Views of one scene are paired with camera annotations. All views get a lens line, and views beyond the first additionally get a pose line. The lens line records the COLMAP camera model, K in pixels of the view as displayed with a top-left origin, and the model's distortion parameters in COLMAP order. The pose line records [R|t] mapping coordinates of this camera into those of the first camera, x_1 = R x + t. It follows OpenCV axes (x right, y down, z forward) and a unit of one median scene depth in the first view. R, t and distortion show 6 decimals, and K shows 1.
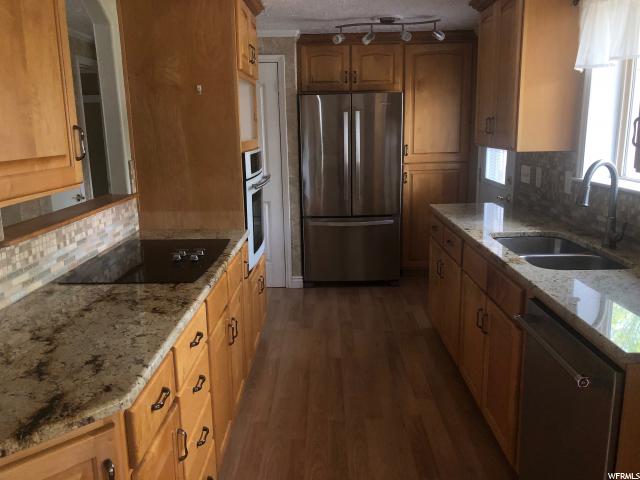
lens RADIAL K [[530.1, 0, 320.0], [0, 530.1, 240.0], [0, 0, 1]] dist [0.054384, -0.015883]
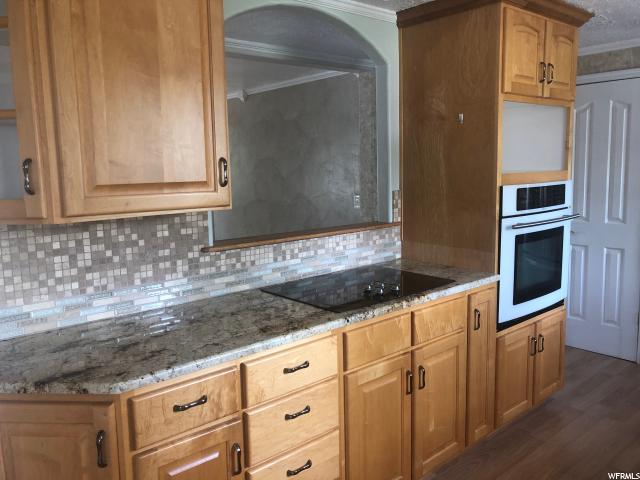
lens RADIAL K [[540.0, 0, 323.9], [0, 540.0, 235.8], [0, 0, 1]] dist [0.074196, -0.146500]
pose [[0.674082, 0.105157, -0.731133, 0.378923], [-0.153293, 0.988181, 0.000796, -0.048122], [0.722575, 0.111540, 0.682235, 0.229441]]
